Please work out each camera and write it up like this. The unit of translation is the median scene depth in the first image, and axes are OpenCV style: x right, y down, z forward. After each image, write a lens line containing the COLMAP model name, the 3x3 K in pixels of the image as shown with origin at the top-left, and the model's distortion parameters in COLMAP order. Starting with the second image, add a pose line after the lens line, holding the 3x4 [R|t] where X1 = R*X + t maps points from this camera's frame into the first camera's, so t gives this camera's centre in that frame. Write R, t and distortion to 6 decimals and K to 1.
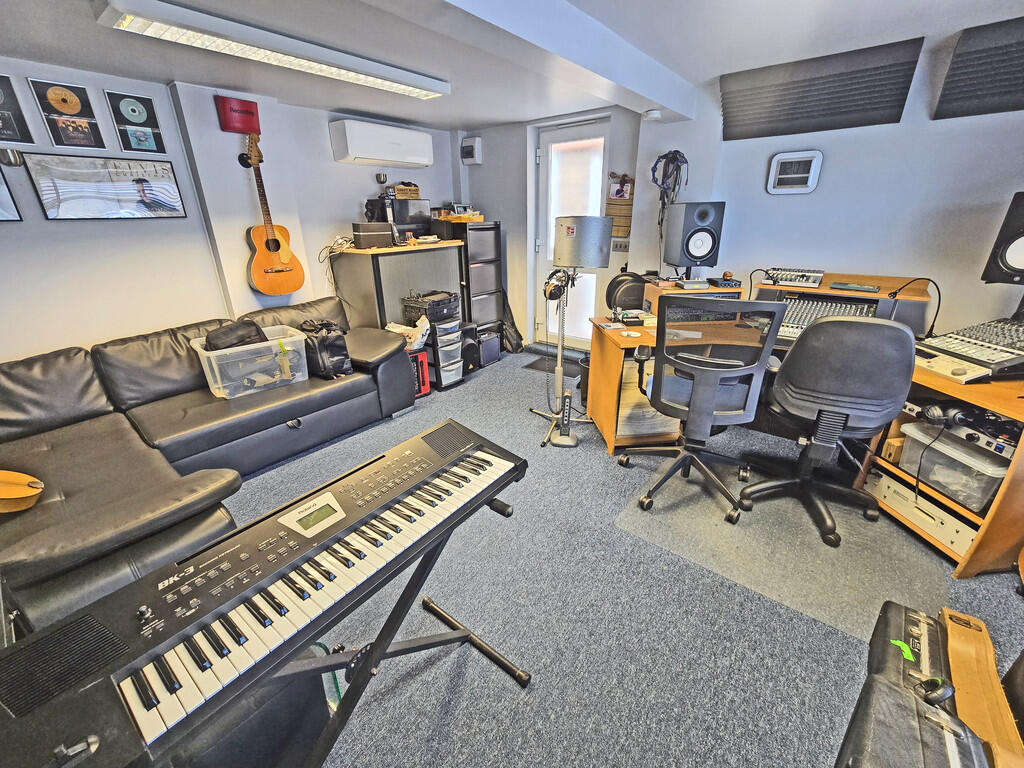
lens RADIAL K [[419.6, 0, 515.0], [0, 419.6, 382.0], [0, 0, 1]] dist [-0.004246, -0.000105]
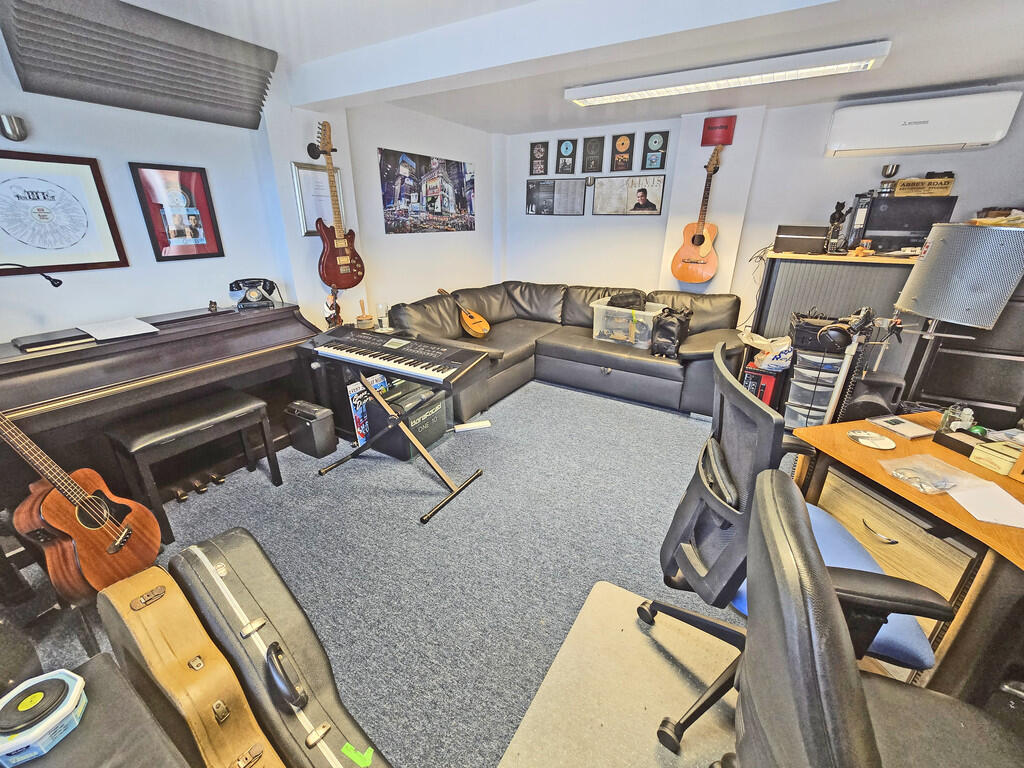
lens RADIAL K [[419.6, 0, 512.5], [0, 419.6, 383.2], [0, 0, 1]] dist [-0.004246, -0.000105]
pose [[0.129214, 0.381591, -0.915255, 0.664585], [-0.373948, 0.873599, 0.311430, -0.168369], [0.918404, 0.302017, 0.255576, 0.391550]]
